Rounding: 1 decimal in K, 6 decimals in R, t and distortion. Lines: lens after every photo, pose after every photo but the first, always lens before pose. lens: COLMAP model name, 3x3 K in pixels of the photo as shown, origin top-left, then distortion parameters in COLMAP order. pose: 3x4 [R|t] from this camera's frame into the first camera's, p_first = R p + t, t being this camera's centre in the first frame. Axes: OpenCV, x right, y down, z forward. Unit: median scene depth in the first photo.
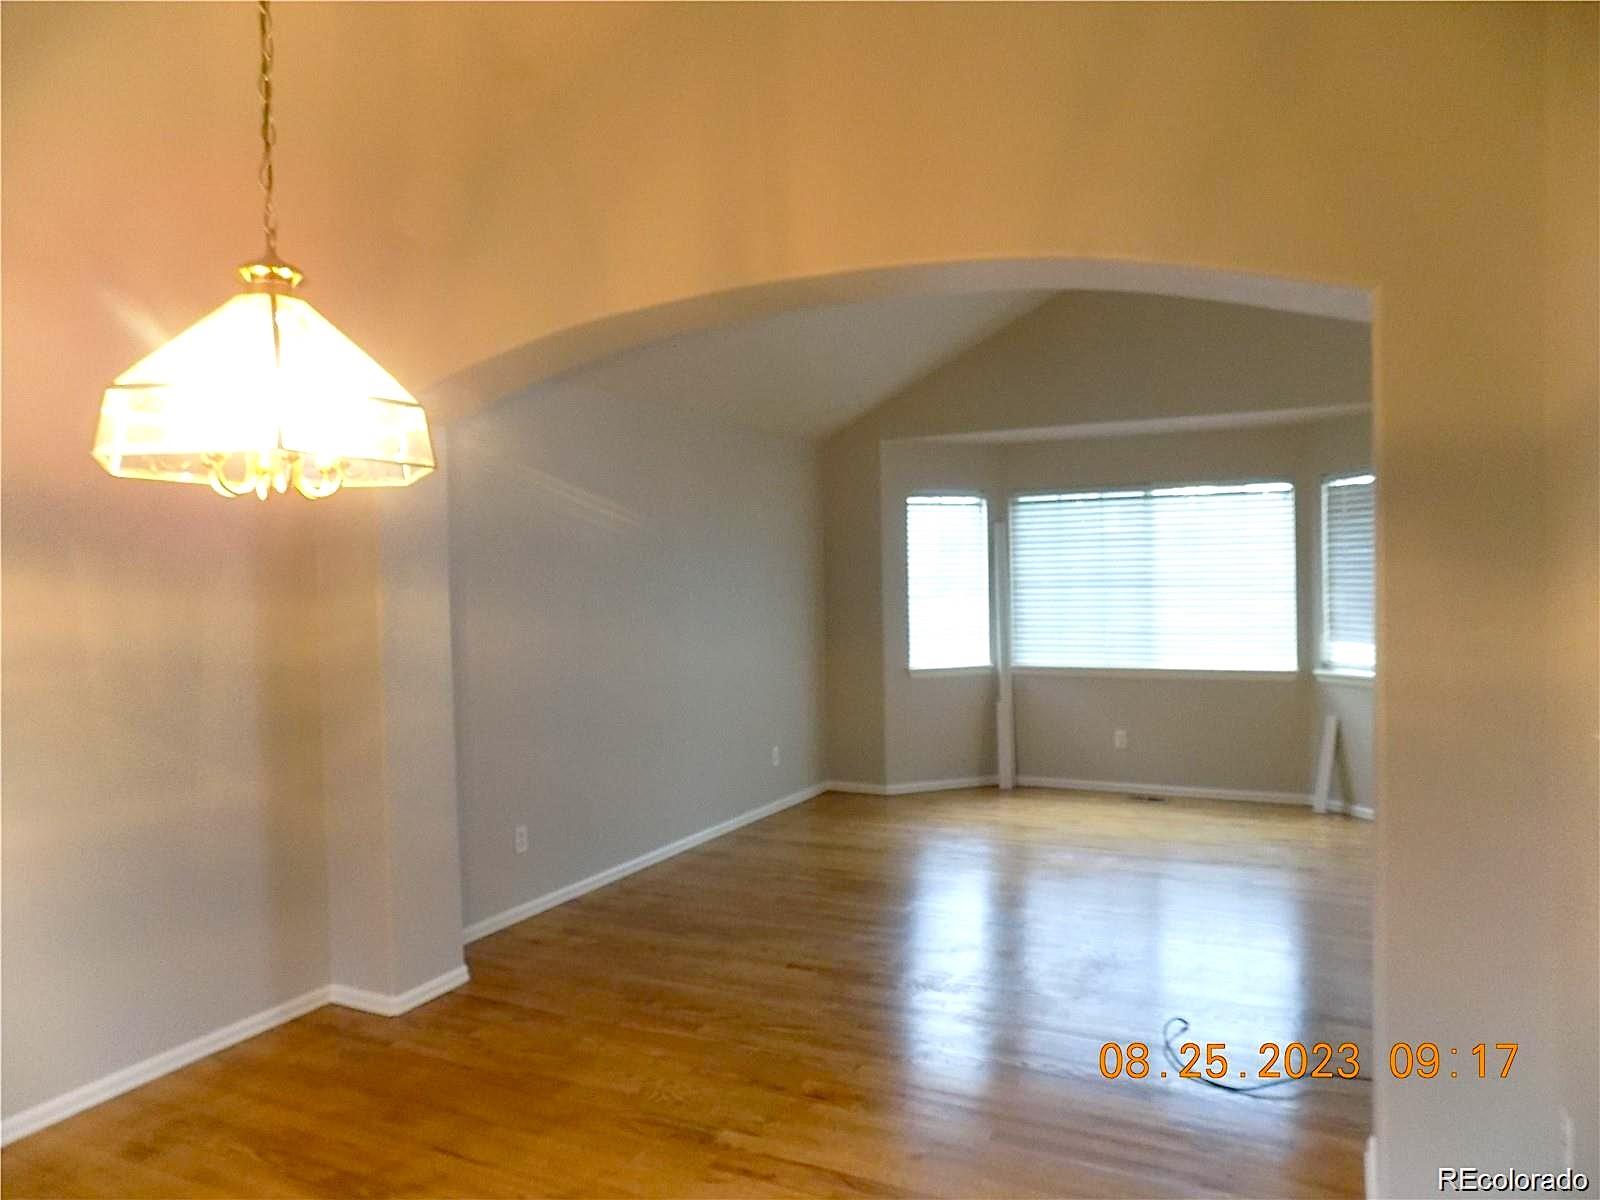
lens RADIAL K [[1093.7, 0, 800.0], [0, 1093.7, 600.0], [0, 0, 1]] dist [-0.049184, 0.001257]
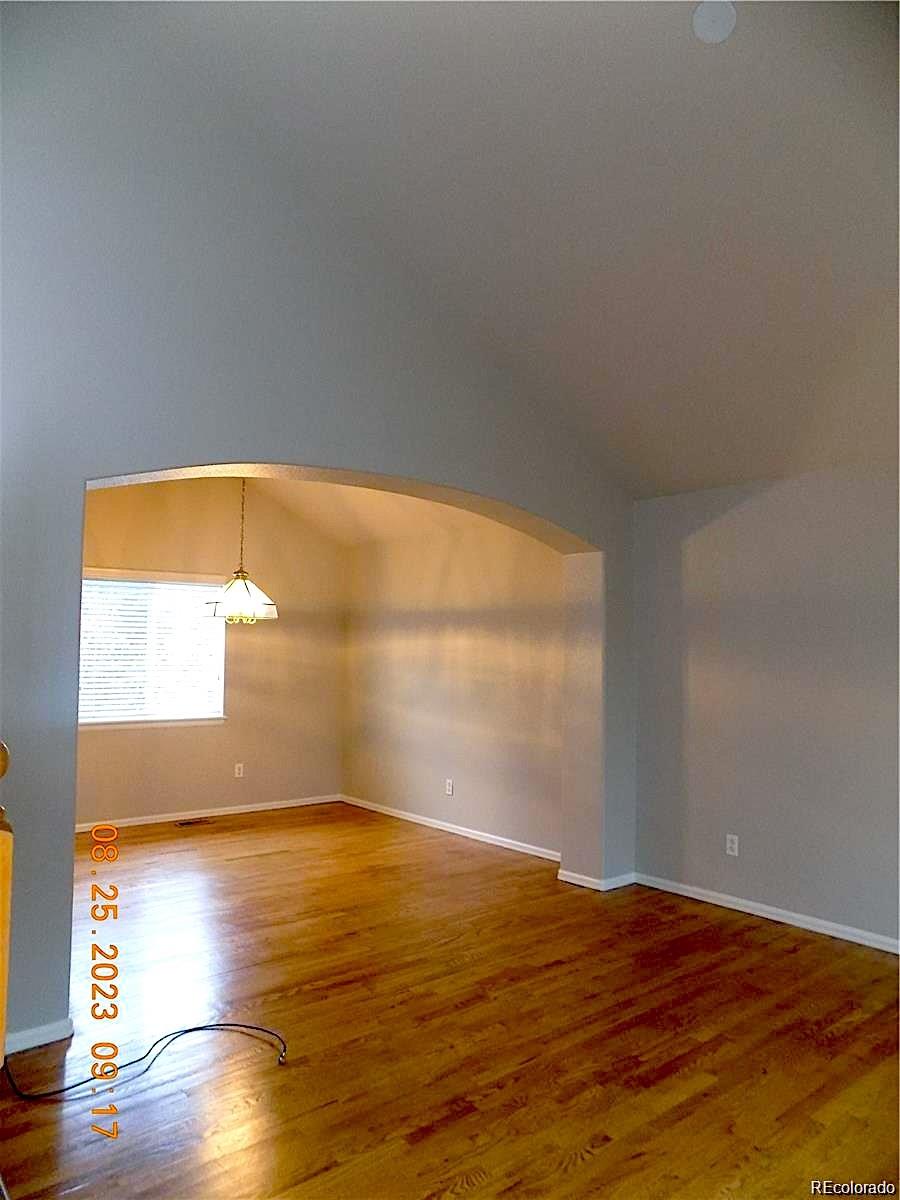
lens RADIAL K [[808.7, 0, 450.0], [0, 808.7, 600.0], [0, 0, 1]] dist [-0.000660, 0.004349]
pose [[-0.395719, -0.035585, -0.917682, 0.933116], [-0.024432, 0.999303, -0.028214, -0.040995], [0.918047, 0.011256, -0.396313, 1.312180]]
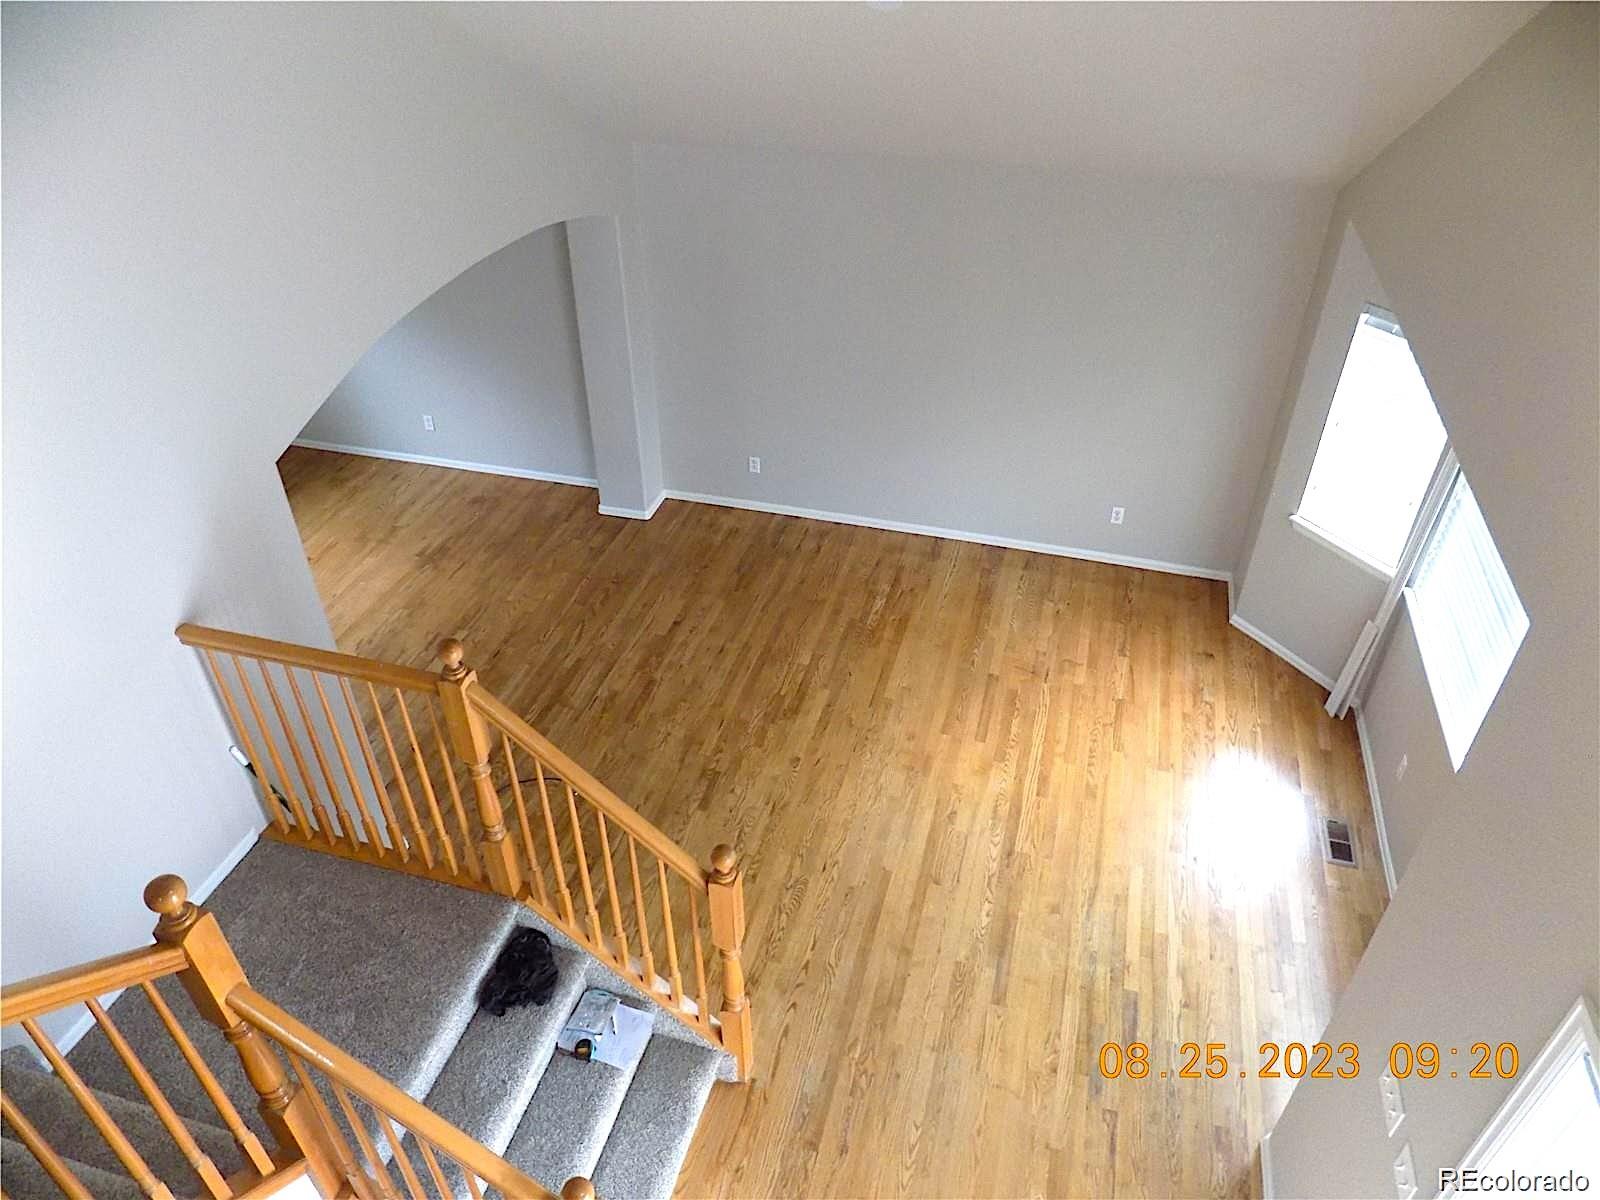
lens RADIAL K [[1093.7, 0, 800.0], [0, 1093.7, 600.0], [0, 0, 1]] dist [-0.049184, 0.001257]
pose [[0.185937, 0.600717, -0.777538, 1.300260], [-0.018069, 0.793295, 0.608570, -0.689586], [0.982396, -0.099106, 0.158357, 0.982190]]
